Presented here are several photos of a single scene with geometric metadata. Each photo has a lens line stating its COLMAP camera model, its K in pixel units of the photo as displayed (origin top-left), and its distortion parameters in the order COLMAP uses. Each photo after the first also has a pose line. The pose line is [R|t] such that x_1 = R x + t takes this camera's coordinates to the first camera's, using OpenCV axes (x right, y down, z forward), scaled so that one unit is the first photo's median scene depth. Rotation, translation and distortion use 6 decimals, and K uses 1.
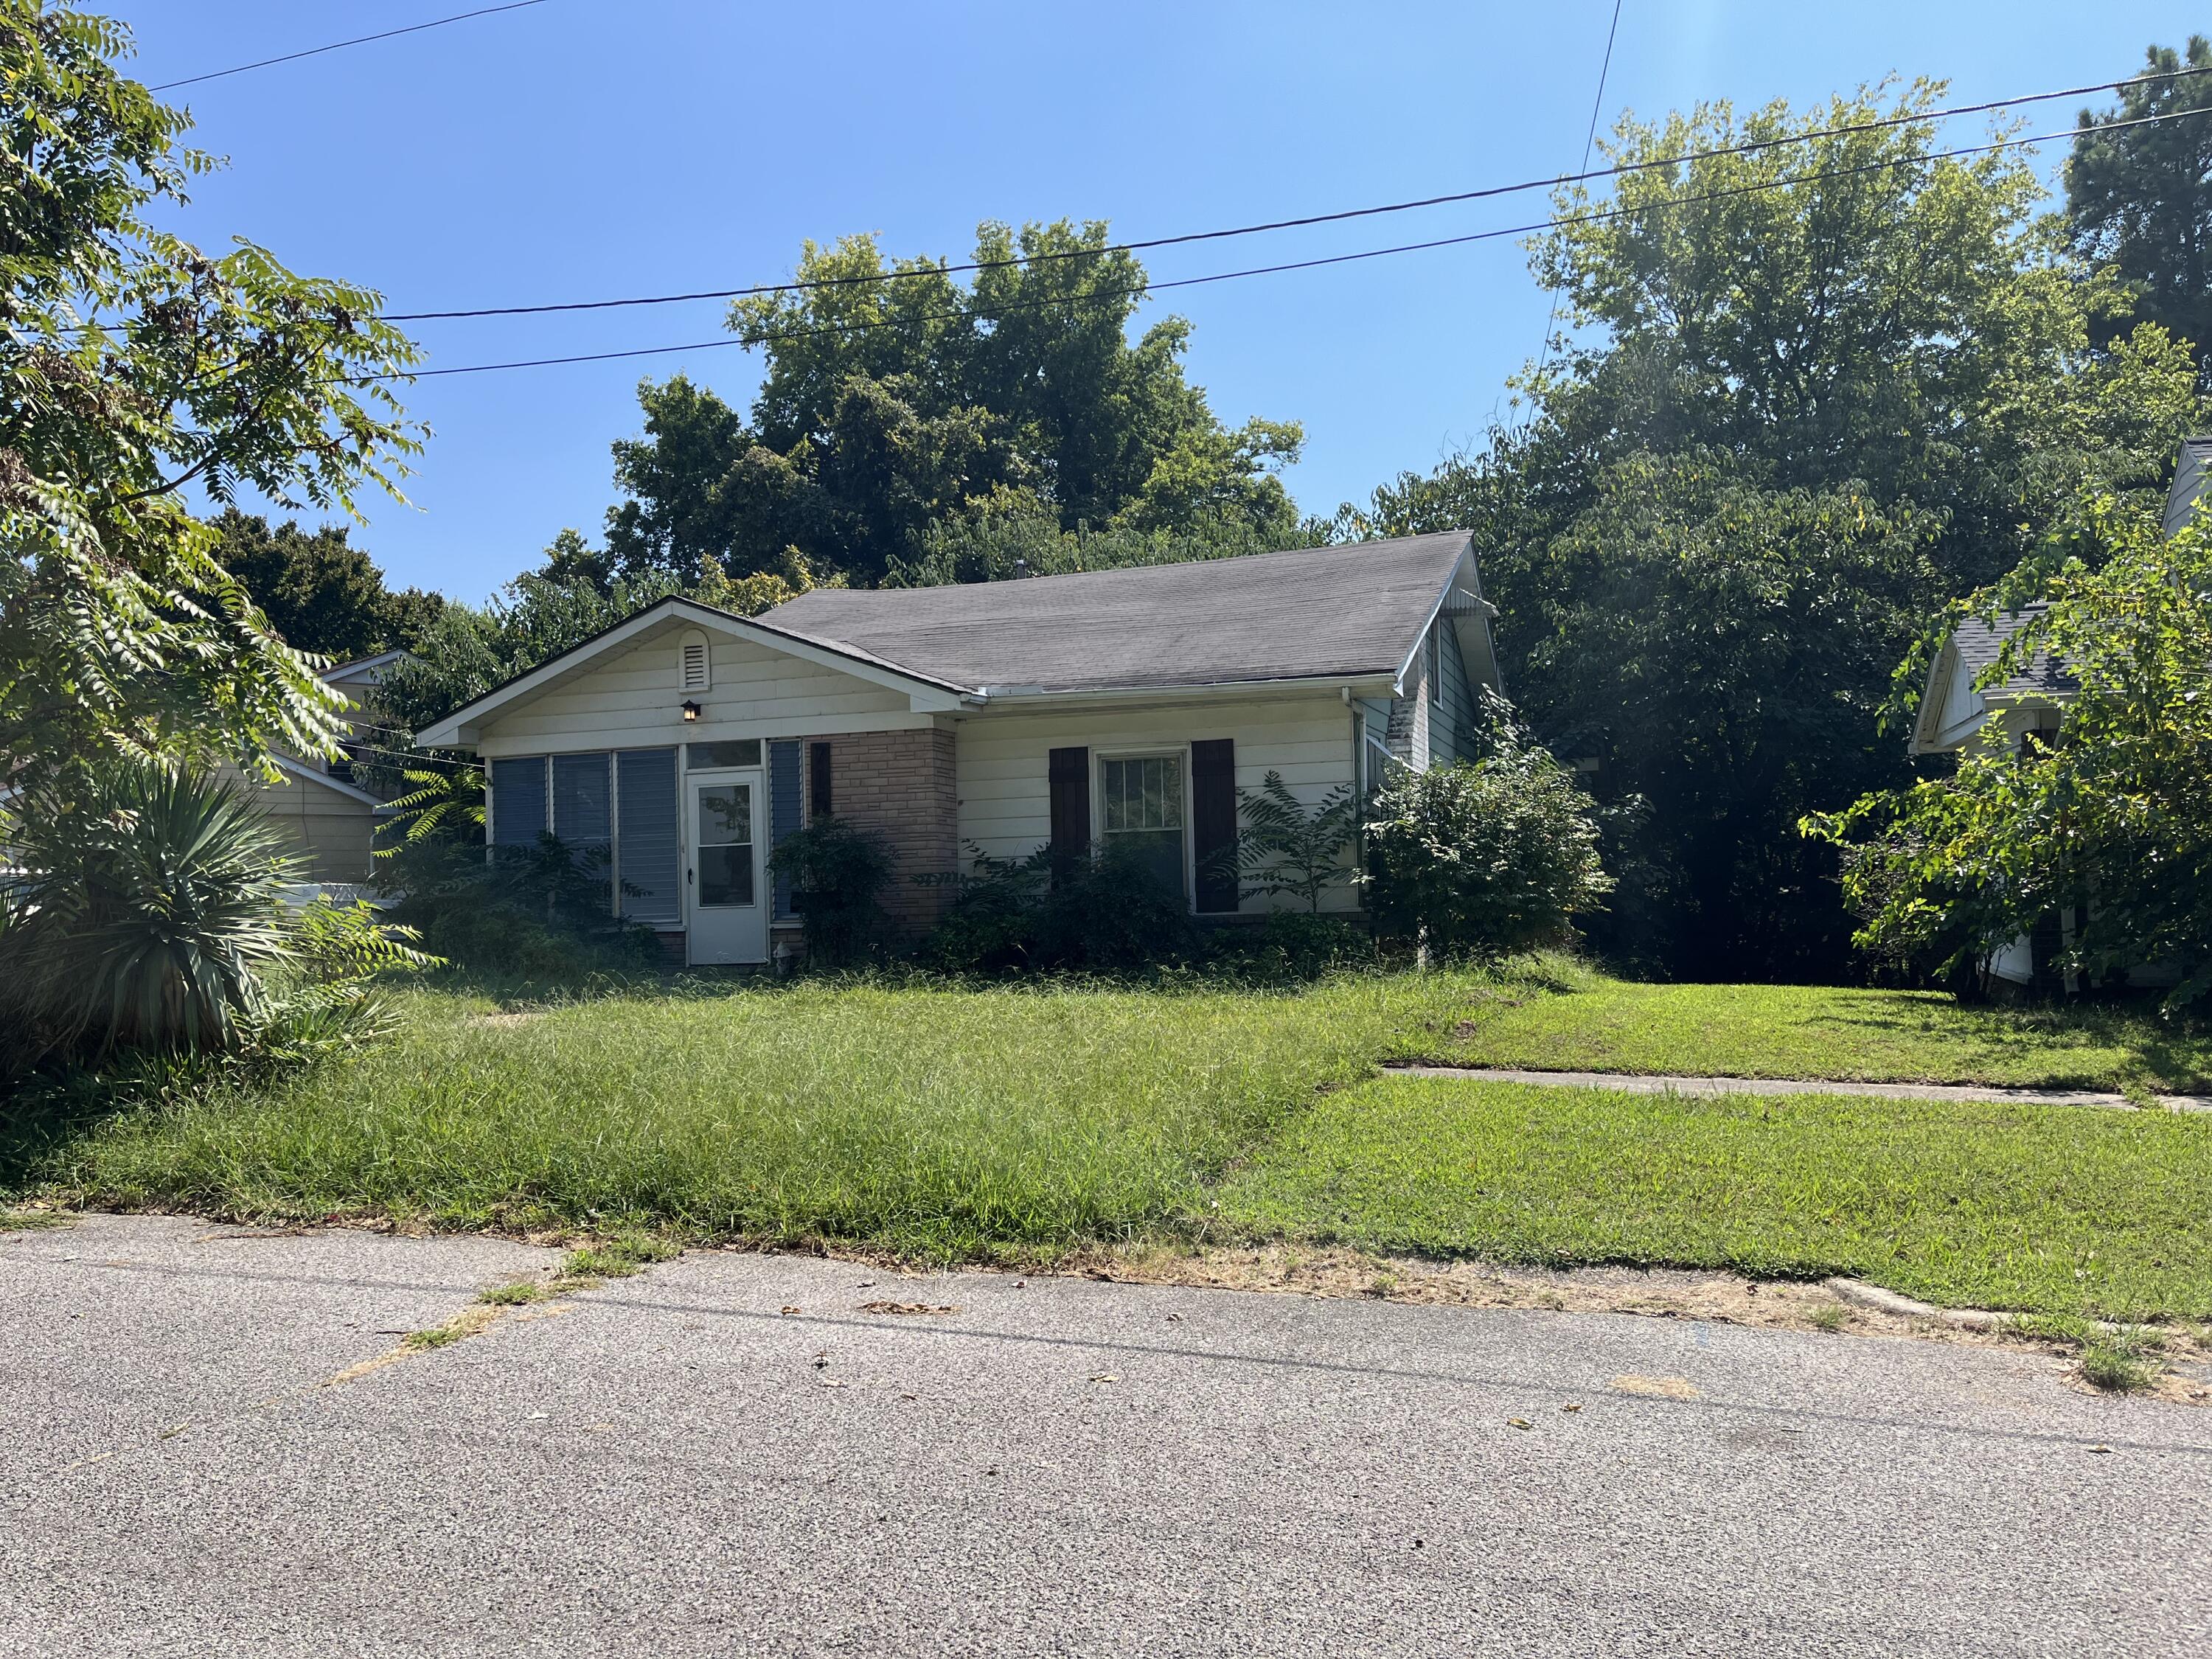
lens RADIAL K [[1686.5, 0, 1107.8], [0, 1686.5, 830.6], [0, 0, 1]] dist [0.069615, -0.086193]
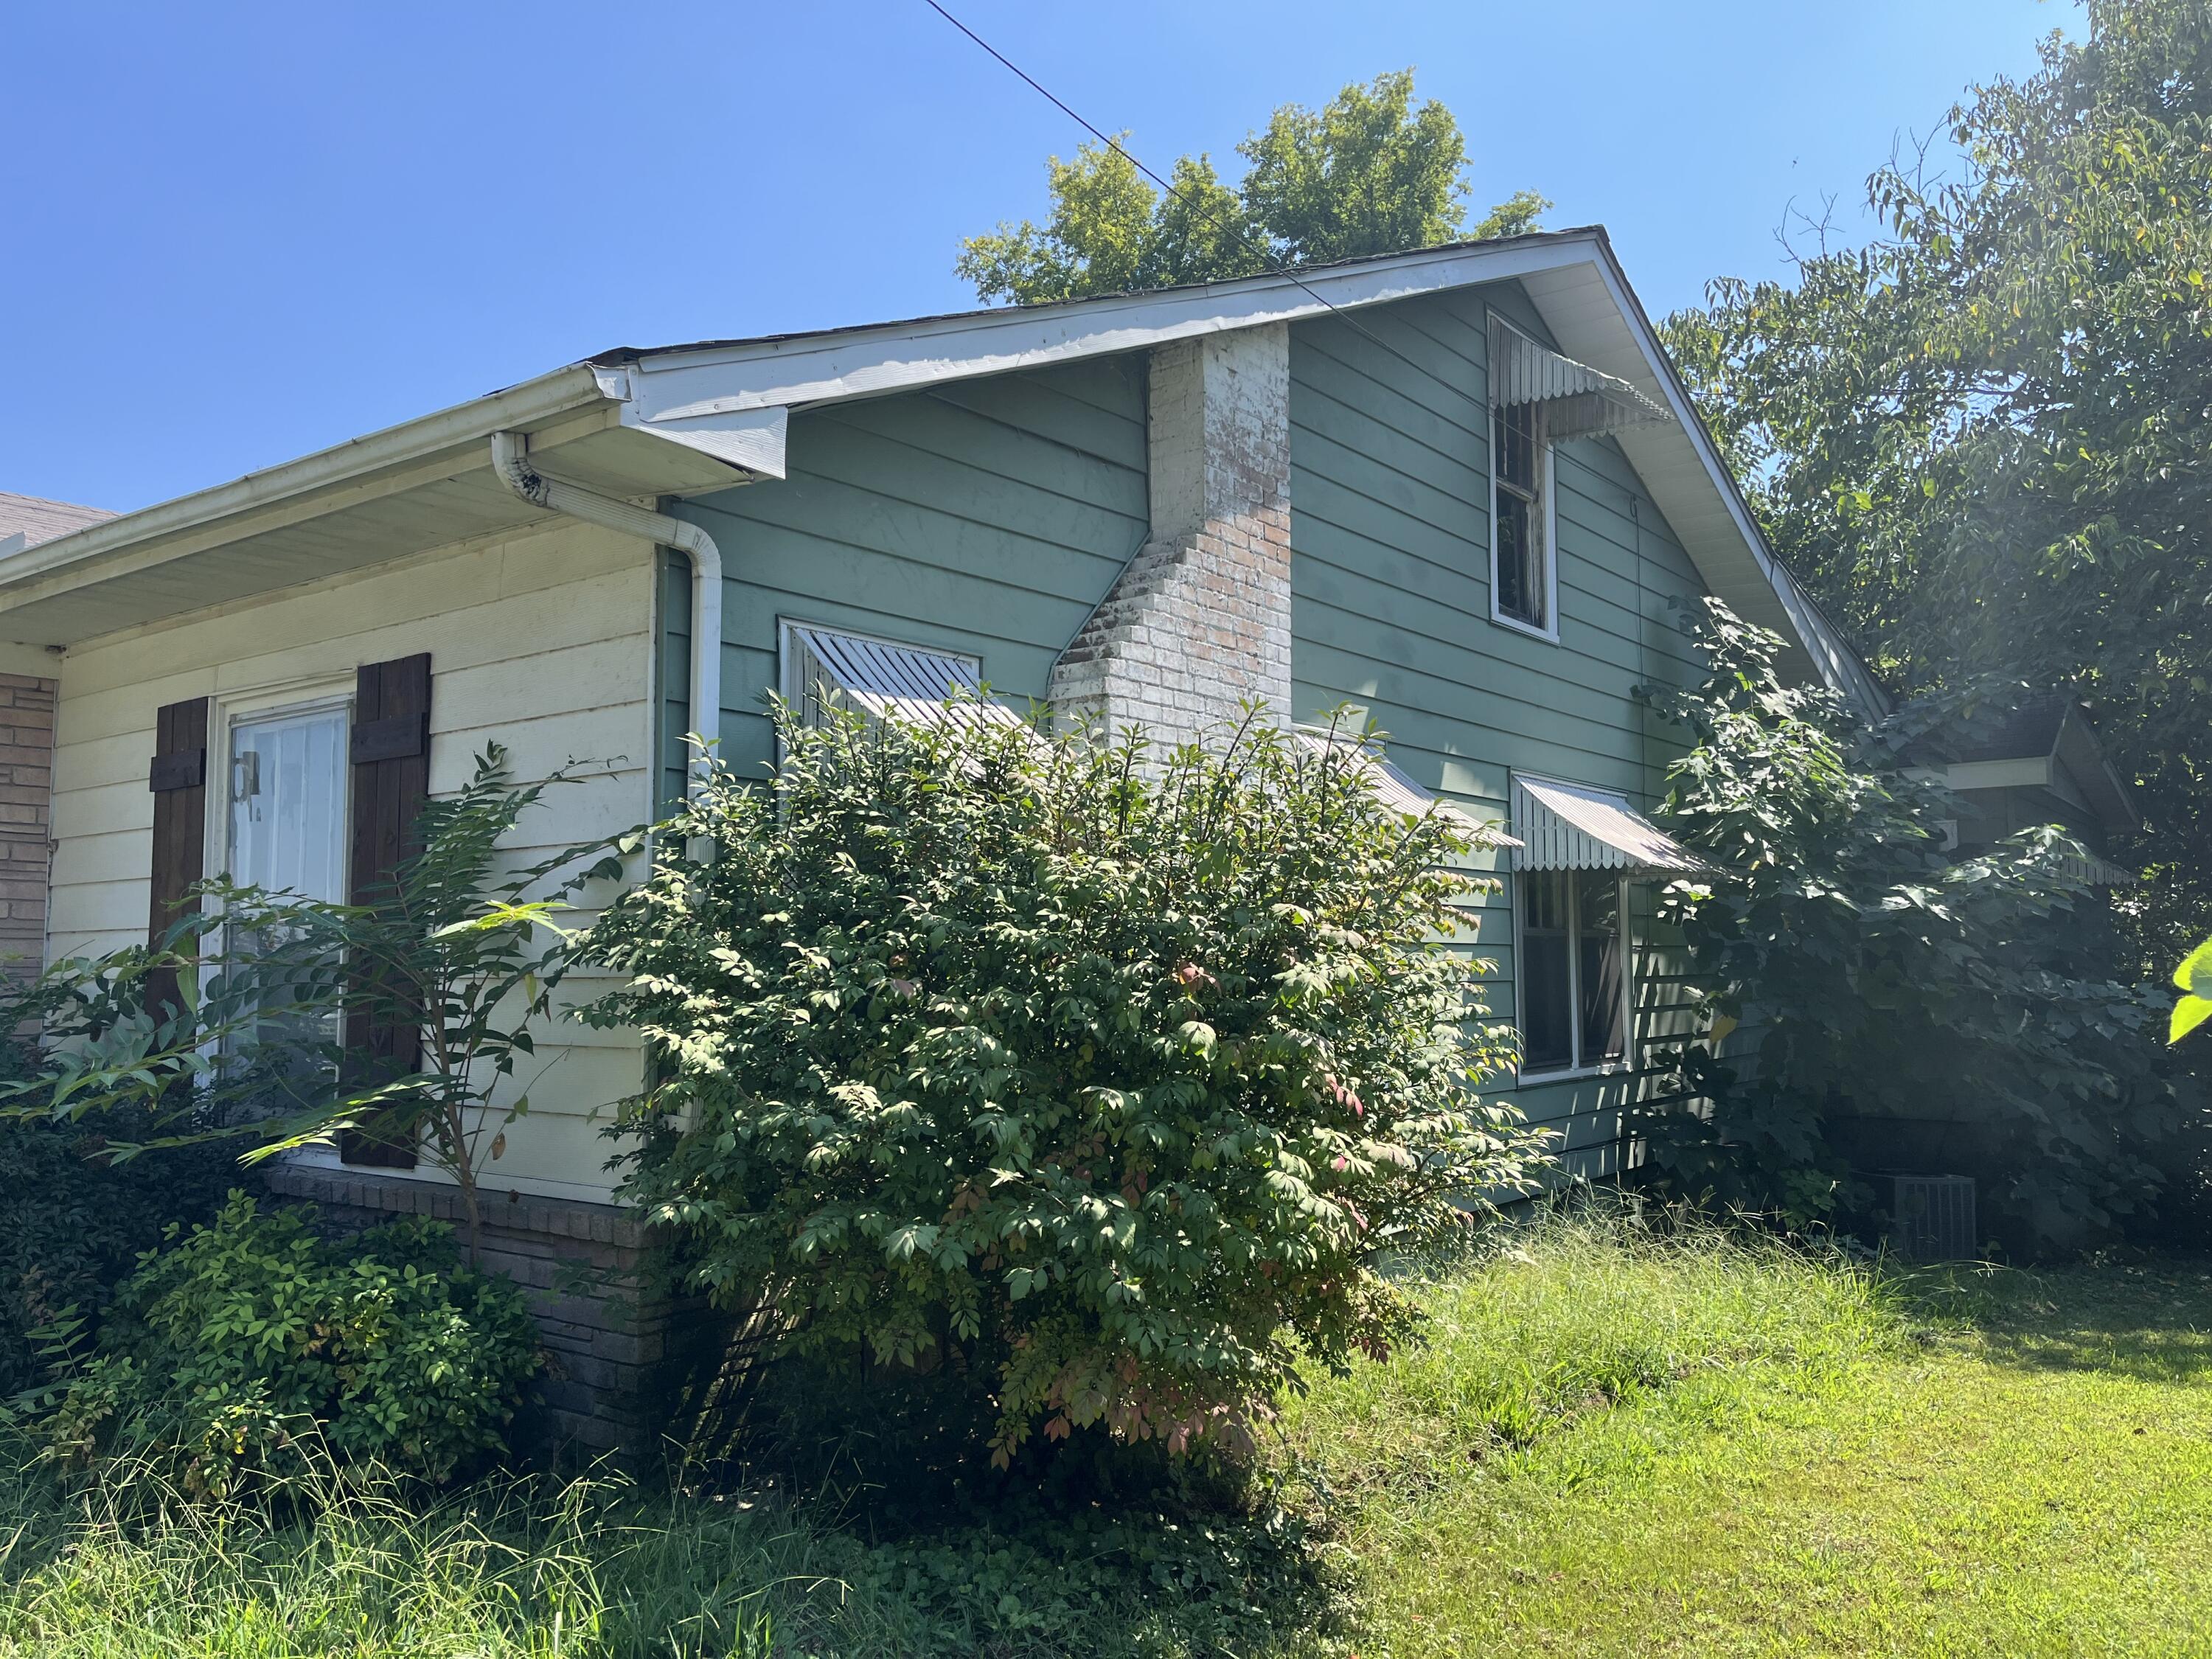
lens RADIAL K [[1686.5, 0, 1101.7], [0, 1686.5, 827.5], [0, 0, 1]] dist [0.069615, -0.086193]
pose [[0.948301, 0.000194, -0.317373, 0.108212], [-0.010259, 0.999496, -0.030041, -0.003951], [0.317207, 0.031744, 0.947825, 0.258657]]
